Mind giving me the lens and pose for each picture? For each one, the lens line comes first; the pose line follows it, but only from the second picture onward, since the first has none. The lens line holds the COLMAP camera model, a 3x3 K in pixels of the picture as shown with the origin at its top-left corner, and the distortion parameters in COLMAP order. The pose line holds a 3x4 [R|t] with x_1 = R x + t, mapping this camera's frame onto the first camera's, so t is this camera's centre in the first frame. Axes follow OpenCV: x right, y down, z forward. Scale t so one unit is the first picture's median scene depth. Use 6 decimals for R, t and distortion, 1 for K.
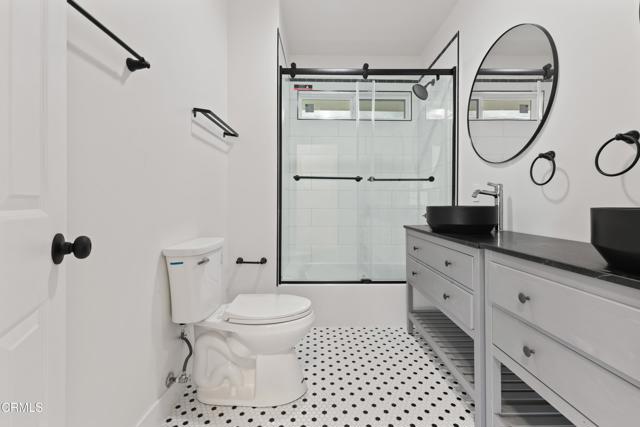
lens RADIAL K [[281.4, 0, 323.3], [0, 281.4, 208.5], [0, 0, 1]] dist [0.013294, -0.000754]
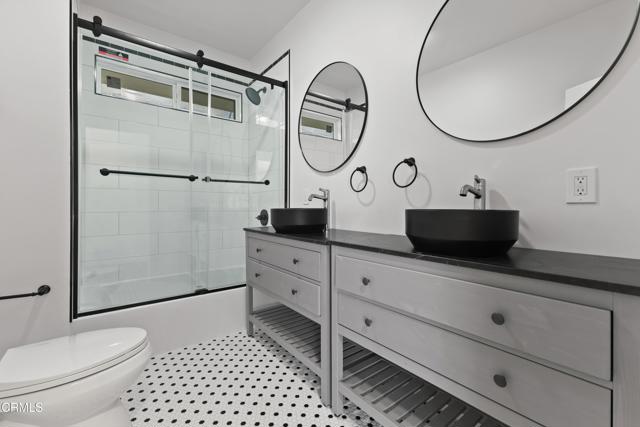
lens RADIAL K [[281.4, 0, 320.1], [0, 281.4, 211.0], [0, 0, 1]] dist [0.013294, -0.000754]
pose [[0.801257, -0.012278, 0.598194, -0.091592], [0.010620, 0.999924, 0.006299, -0.003686], [-0.598226, 0.001306, 0.801326, 0.049413]]
